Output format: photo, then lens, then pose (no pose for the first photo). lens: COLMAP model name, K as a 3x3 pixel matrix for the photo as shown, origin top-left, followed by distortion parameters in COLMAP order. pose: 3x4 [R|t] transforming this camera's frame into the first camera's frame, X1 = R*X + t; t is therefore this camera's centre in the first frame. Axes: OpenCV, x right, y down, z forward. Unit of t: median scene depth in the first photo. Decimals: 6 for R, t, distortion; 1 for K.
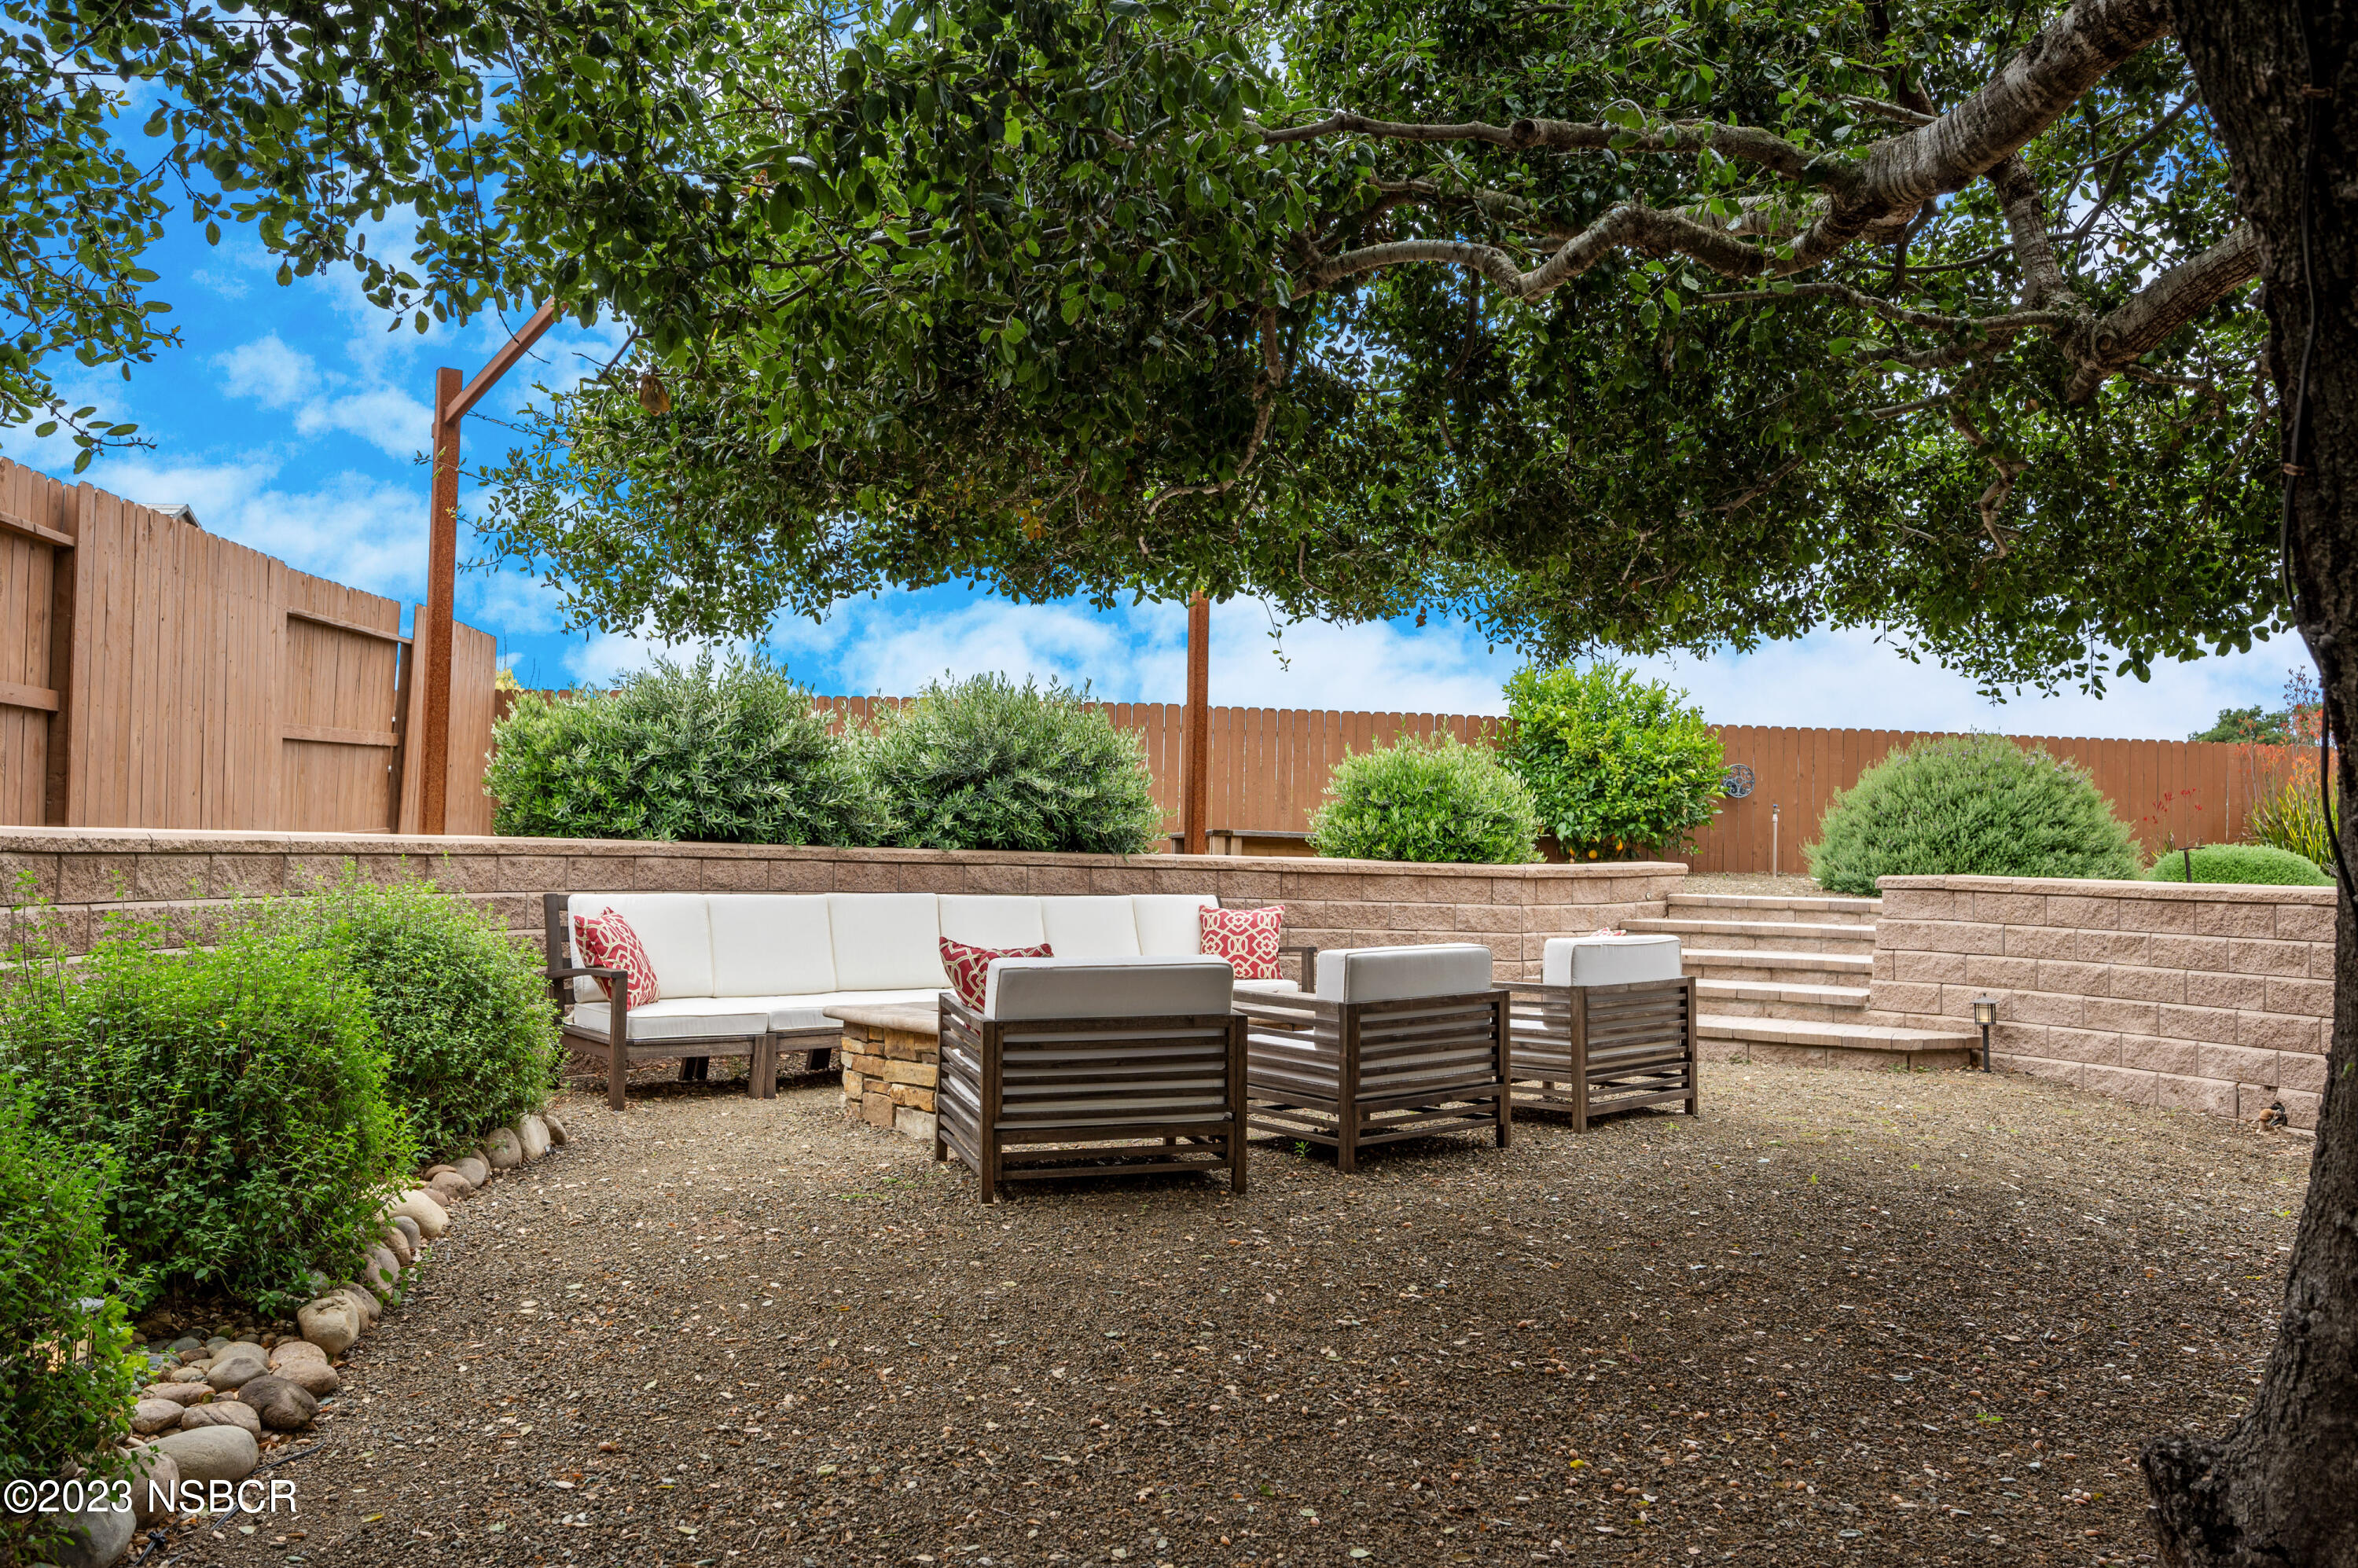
lens RADIAL K [[1807.5, 0, 1174.2], [0, 1807.5, 776.7], [0, 0, 1]] dist [0.014427, 0.002222]
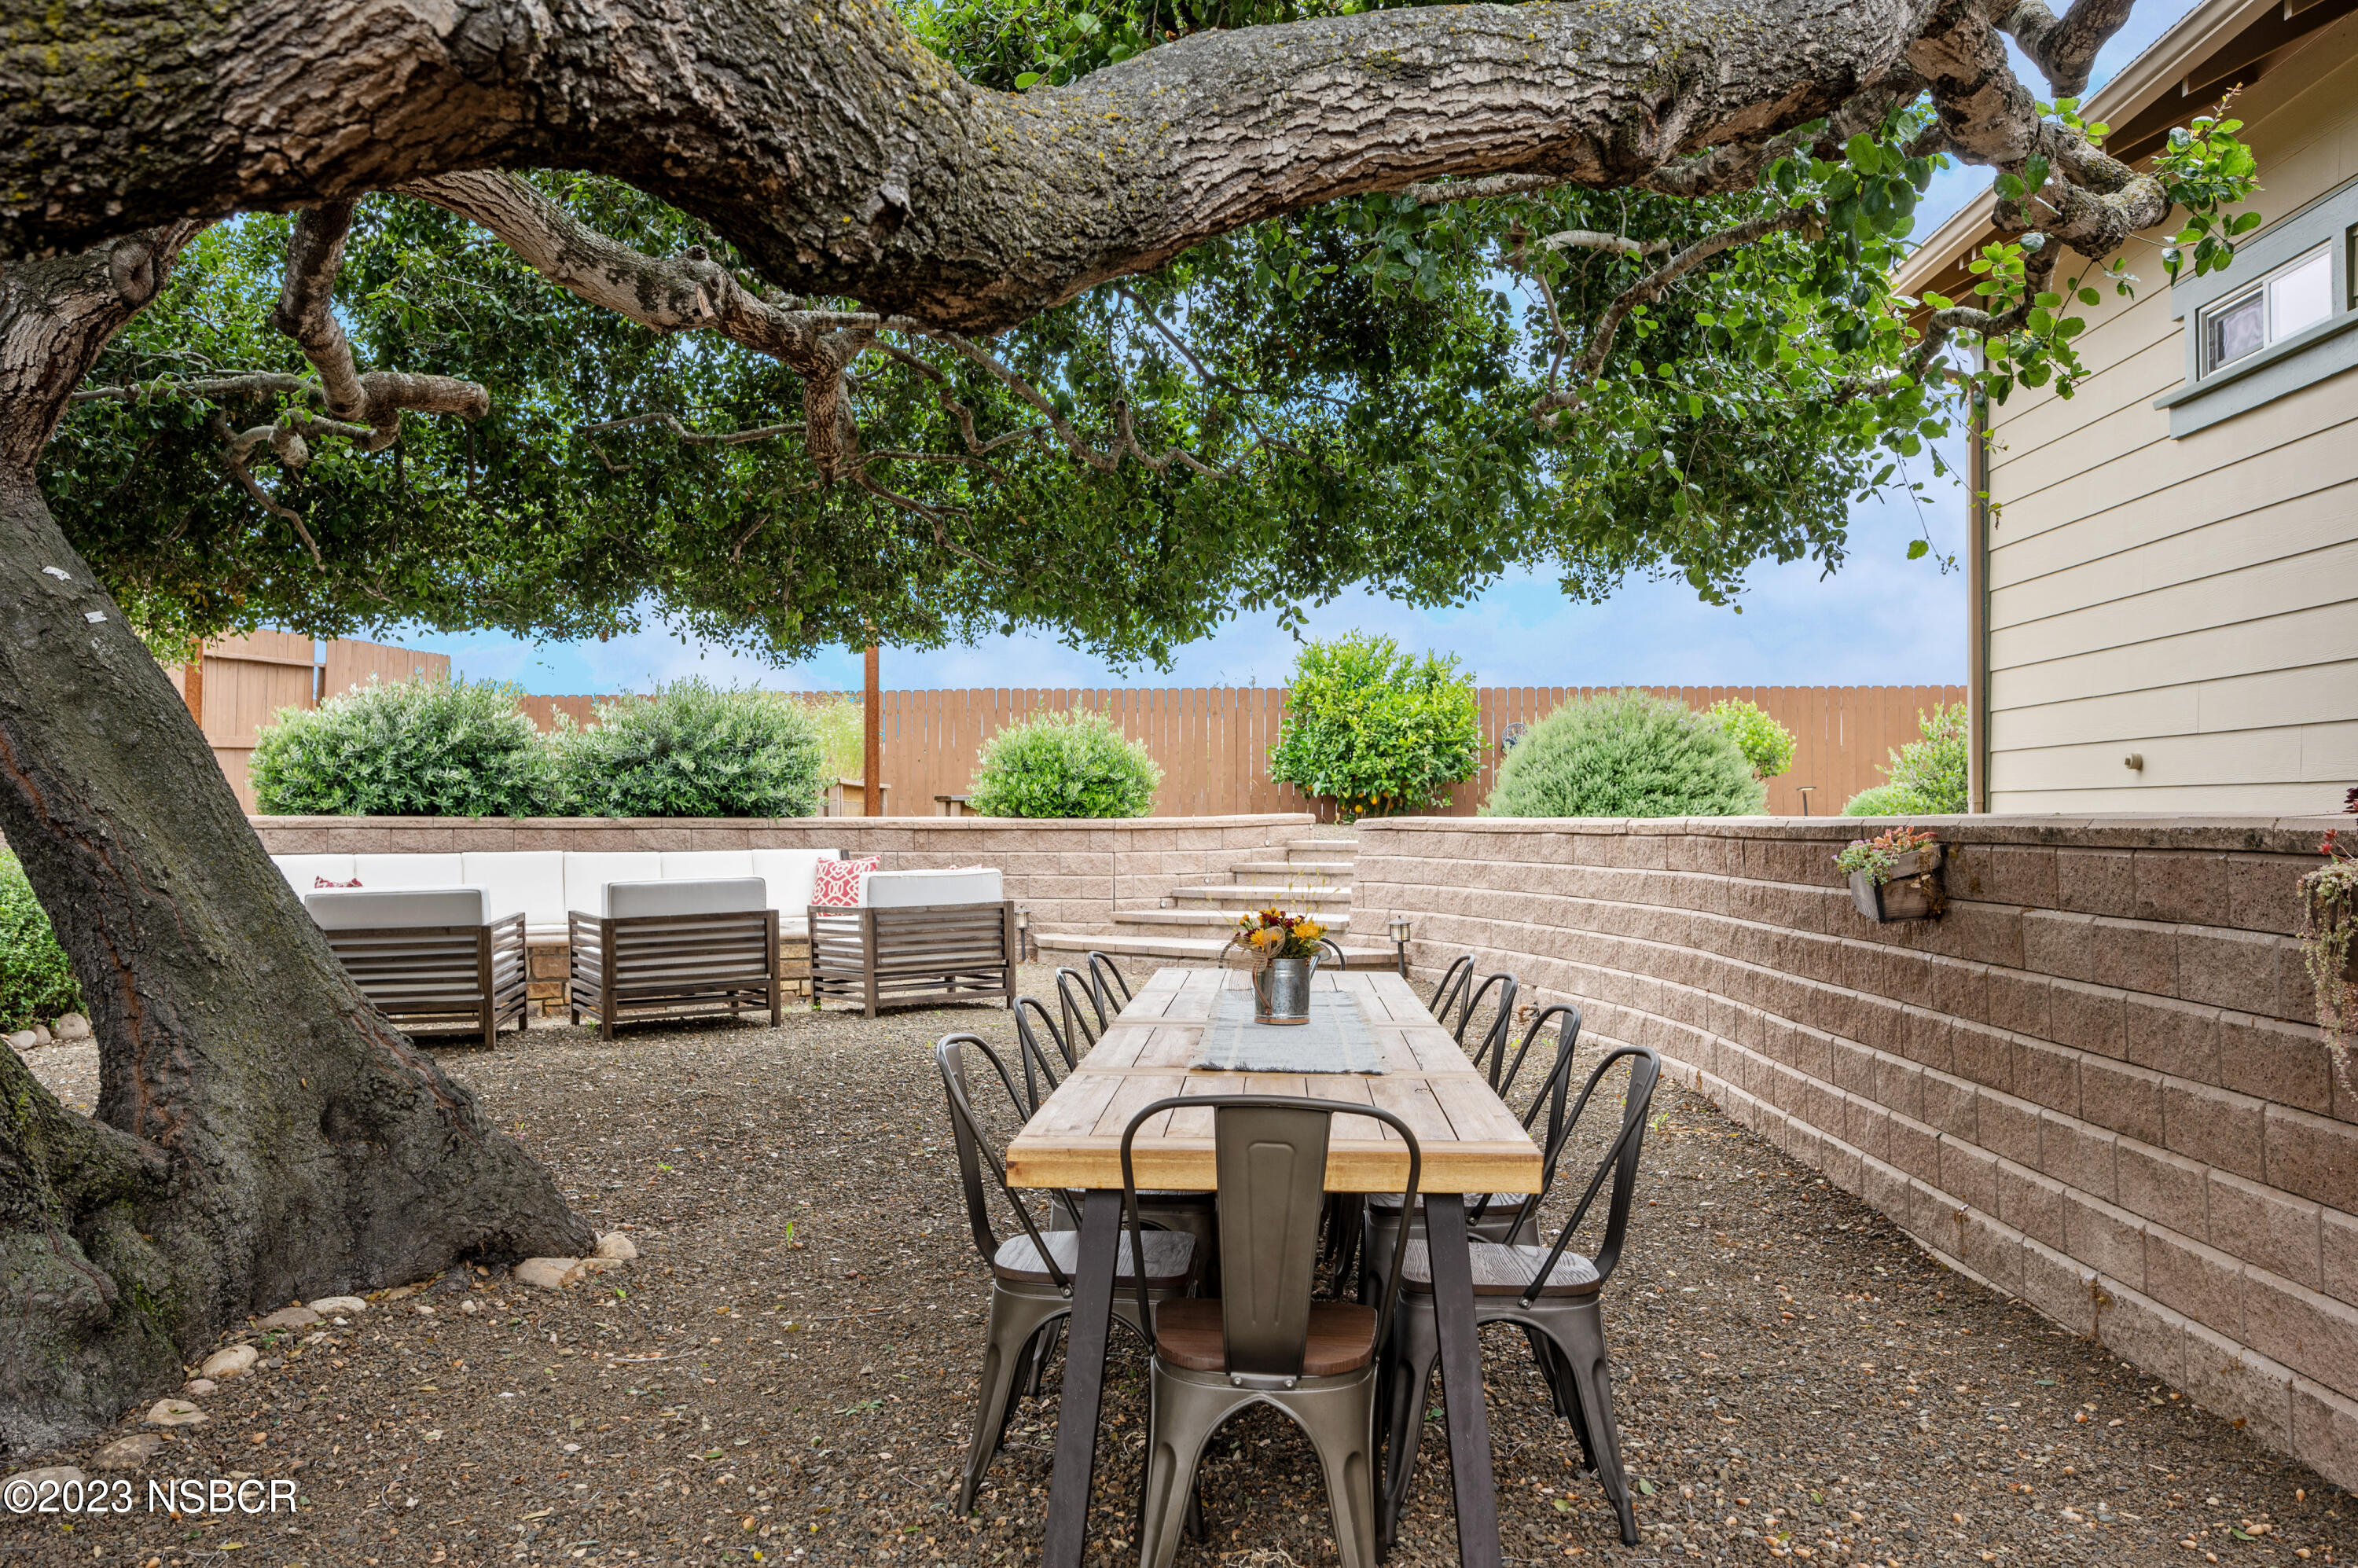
lens RADIAL K [[1807.5, 0, 1181.3], [0, 1807.5, 784.6], [0, 0, 1]] dist [0.014427, 0.002222]
pose [[0.983910, -0.028213, -0.176423, 0.487134], [0.031845, 0.999335, 0.017785, 0.007240], [0.175803, -0.023117, 0.984154, -0.181320]]
